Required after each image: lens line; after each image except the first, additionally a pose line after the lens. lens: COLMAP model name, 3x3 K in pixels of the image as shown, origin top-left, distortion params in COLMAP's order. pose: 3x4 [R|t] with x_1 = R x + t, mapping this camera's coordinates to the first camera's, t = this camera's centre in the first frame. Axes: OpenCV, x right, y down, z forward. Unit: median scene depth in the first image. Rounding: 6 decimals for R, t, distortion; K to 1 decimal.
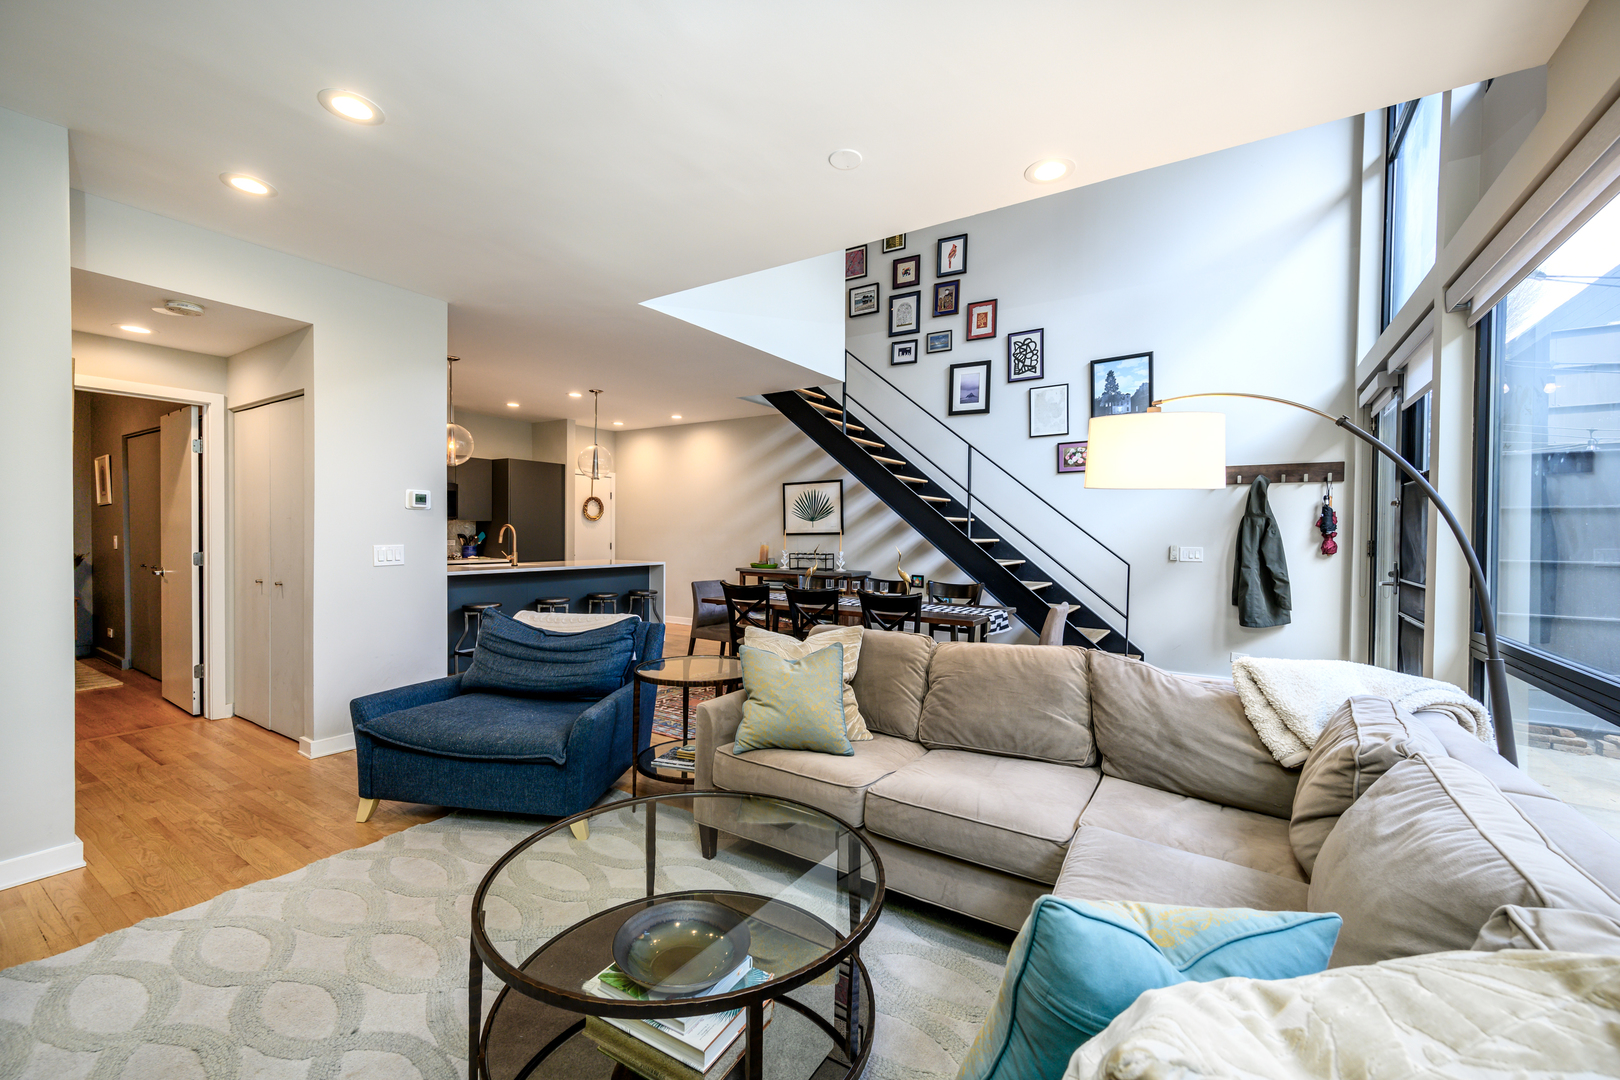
lens RADIAL K [[653.3, 0, 800.1], [0, 653.3, 542.5], [0, 0, 1]] dist [0.000577, -0.000175]
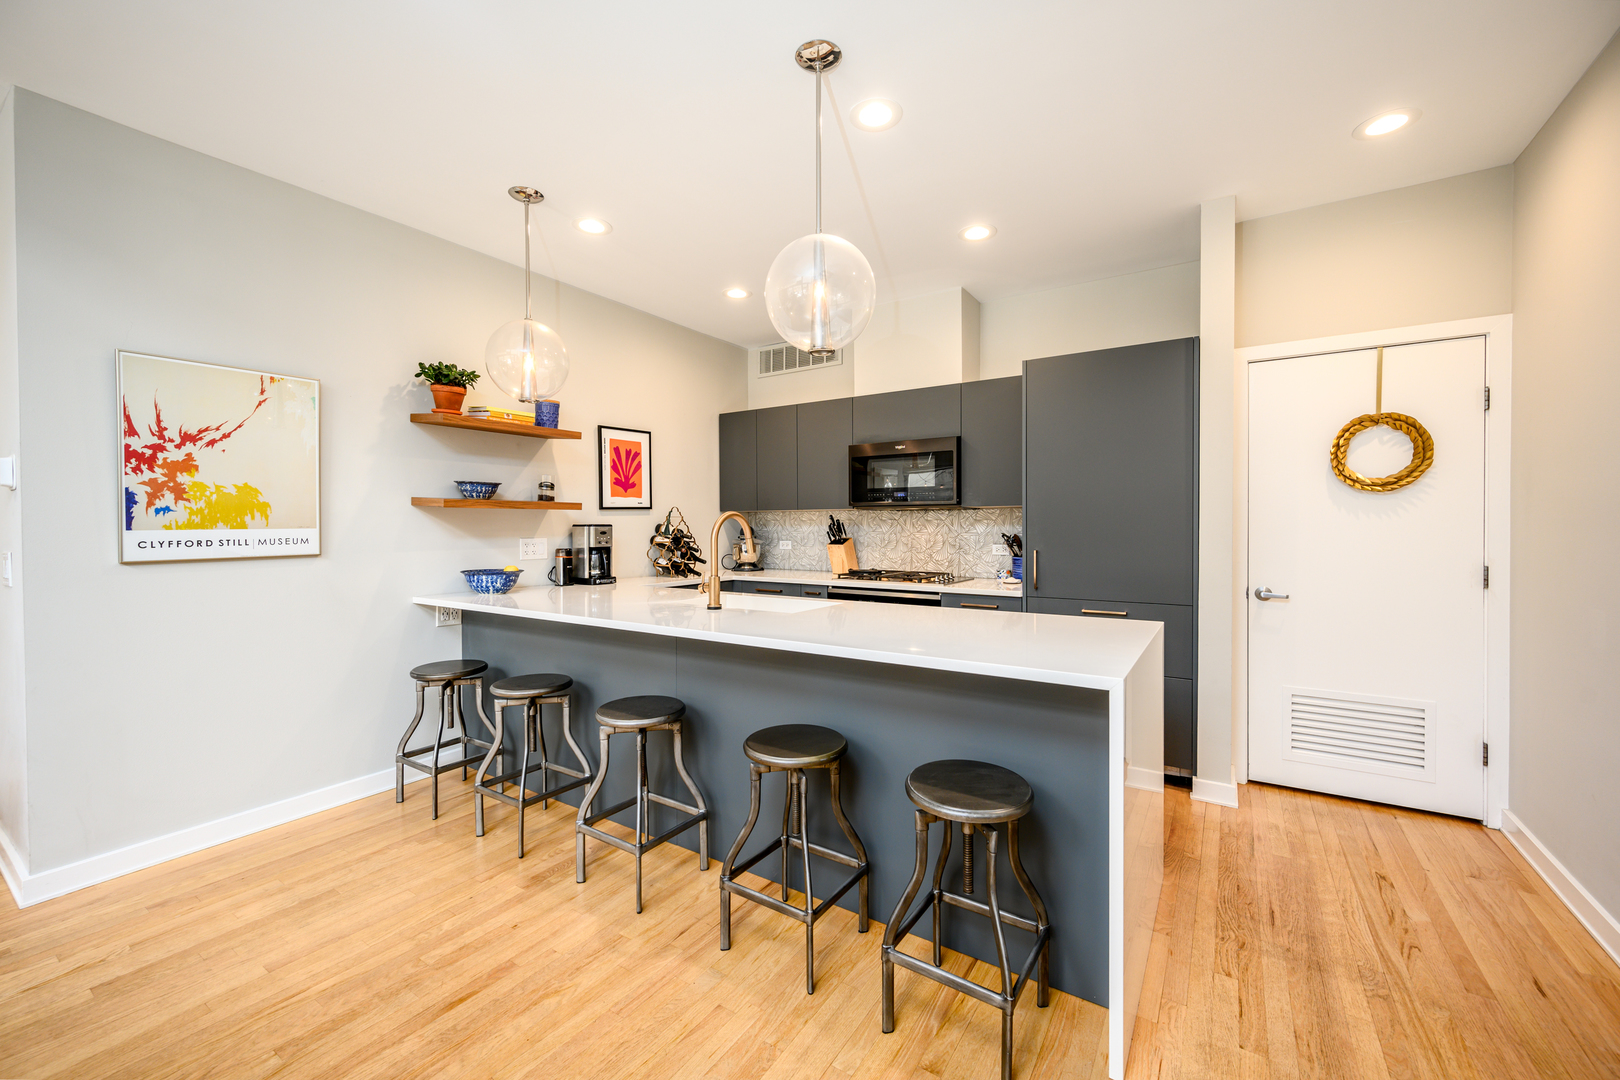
lens RADIAL K [[650.7, 0, 806.2], [0, 650.7, 531.4], [0, 0, 1]] dist [-0.001246, -0.000142]
pose [[0.001495, 0.000953, -0.999998, -0.015165], [-0.013888, 0.999903, 0.000932, -0.015005], [0.999902, 0.013887, 0.001508, 1.004783]]
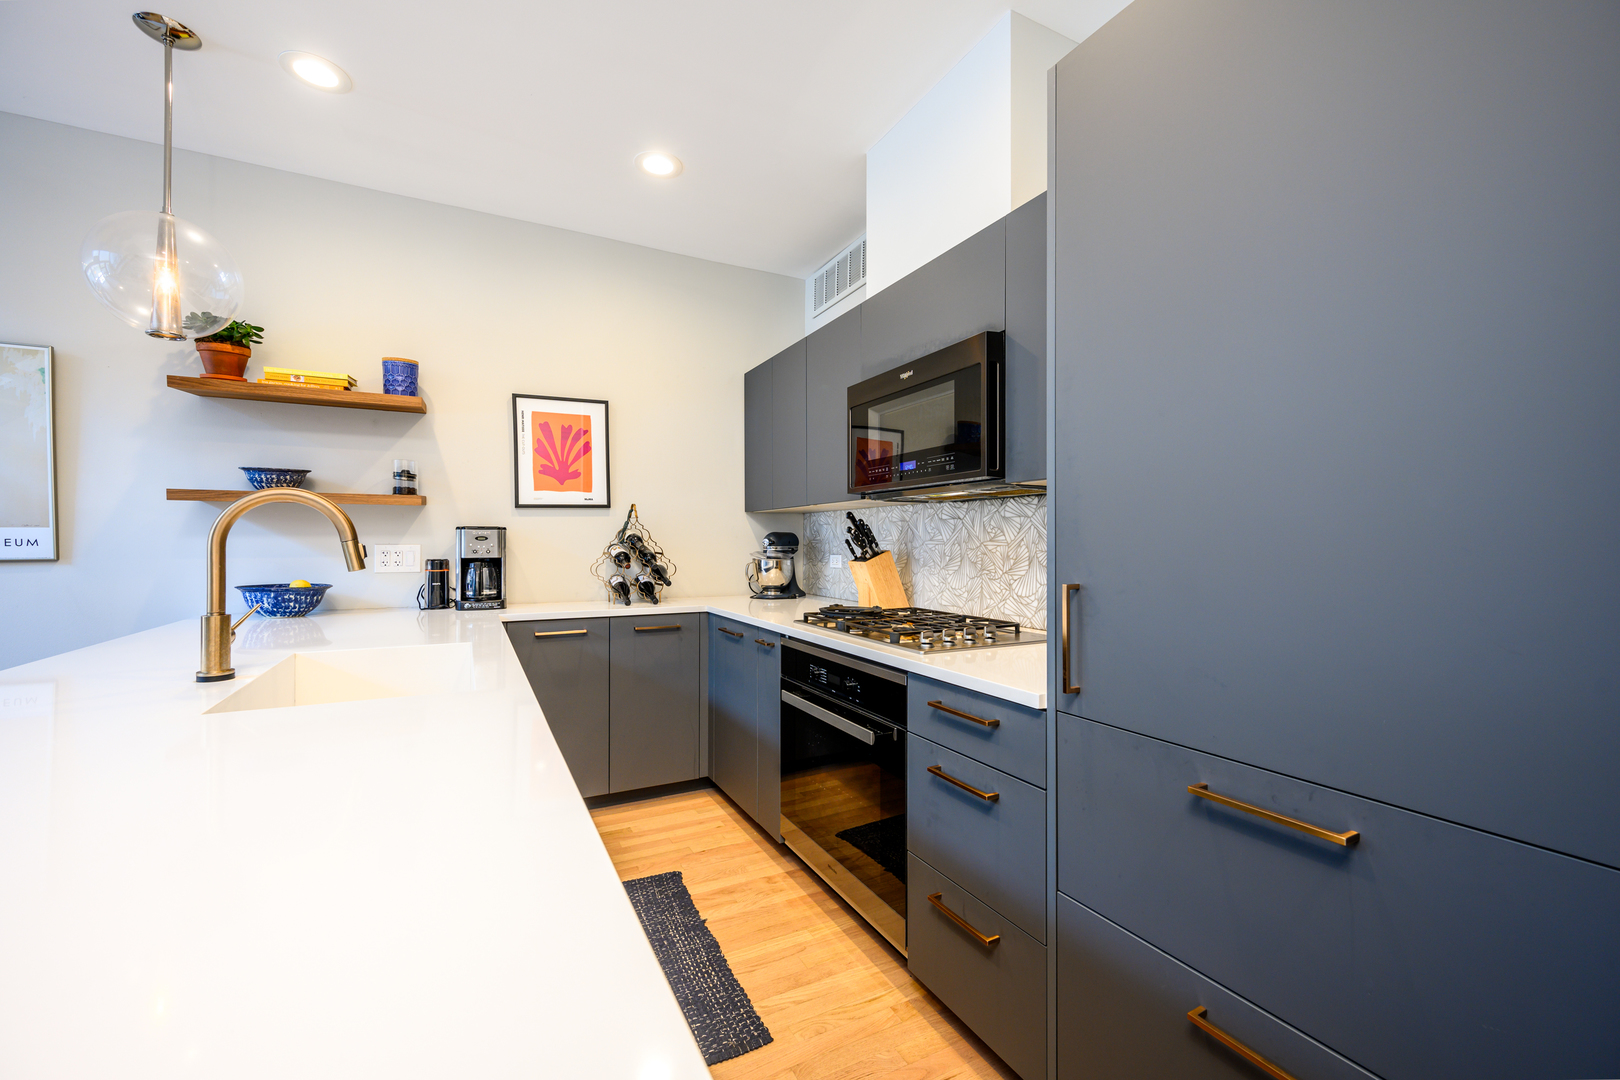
lens RADIAL K [[653.3, 0, 800.1], [0, 653.3, 542.5], [0, 0, 1]] dist [0.000577, -0.000175]
pose [[-0.493849, -0.009134, -0.869499, -0.330142], [-0.020097, 0.999798, 0.000912, -0.012464], [0.869315, 0.017925, -0.493933, 1.209046]]
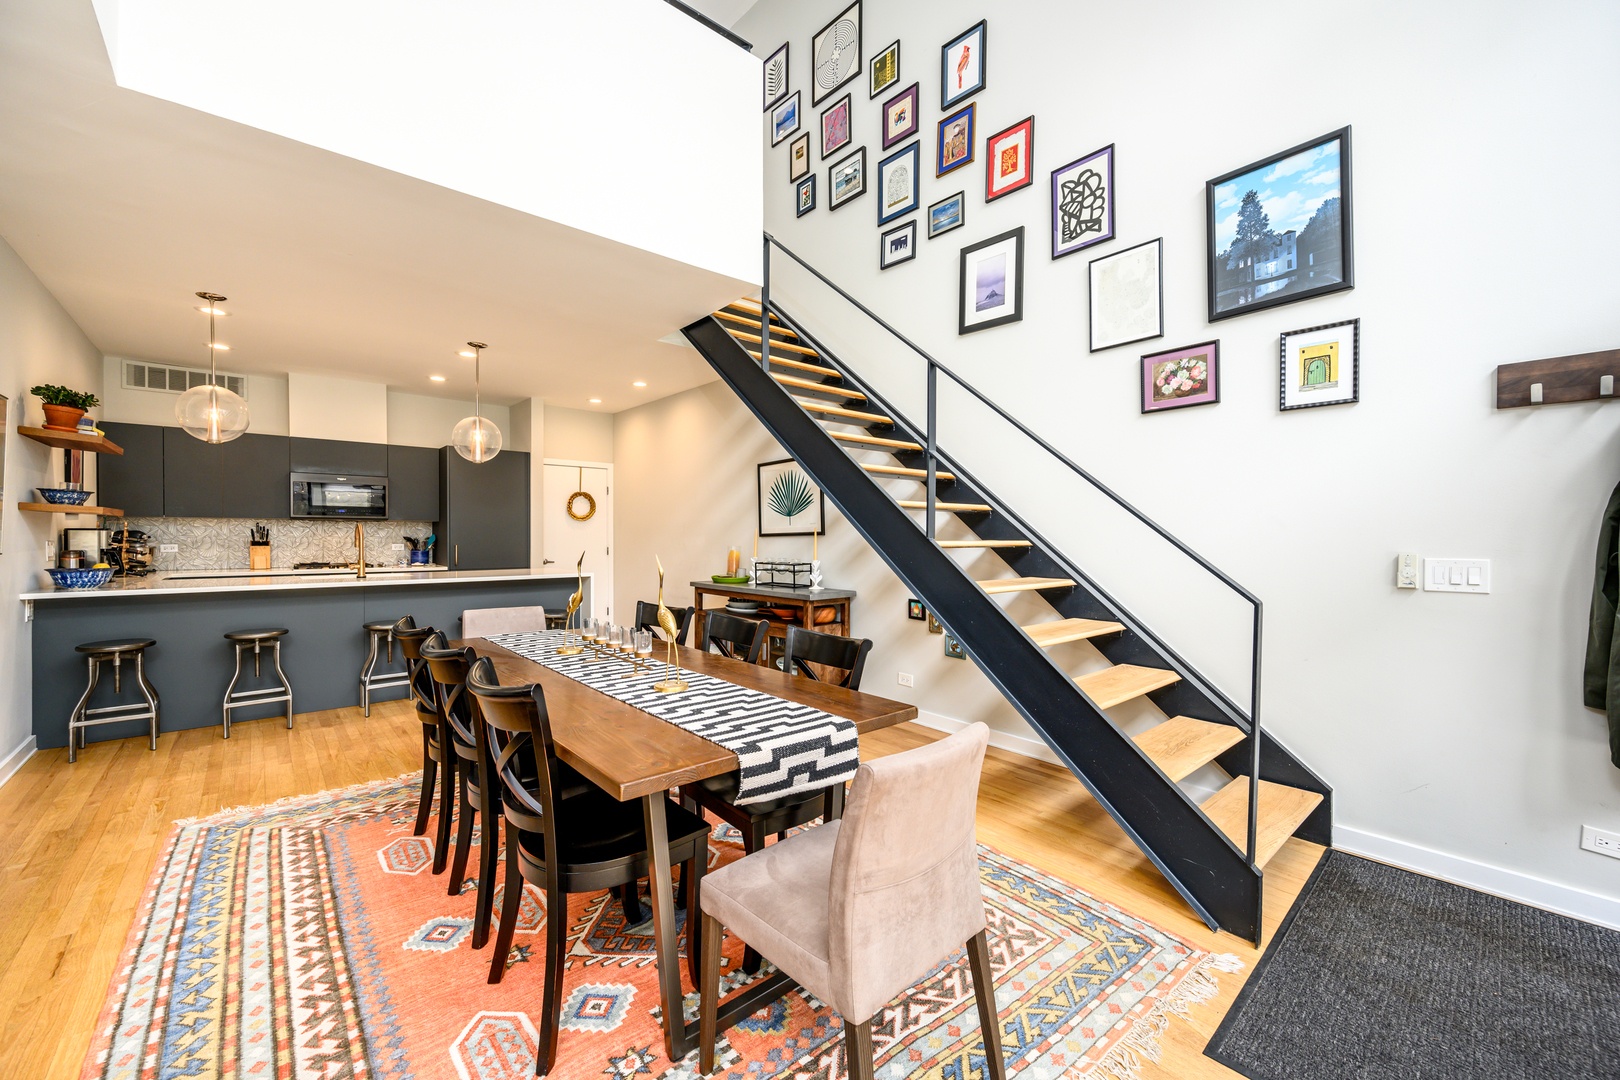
lens RADIAL K [[644.5, 0, 802.1], [0, 644.5, 541.3], [0, 0, 1]] dist [0.000564, -0.000221]
pose [[0.960894, -0.001518, -0.276911, 0.251734], [-0.000893, 0.999963, -0.008580, -0.000219], [0.276914, 0.008491, 0.960857, 0.394699]]
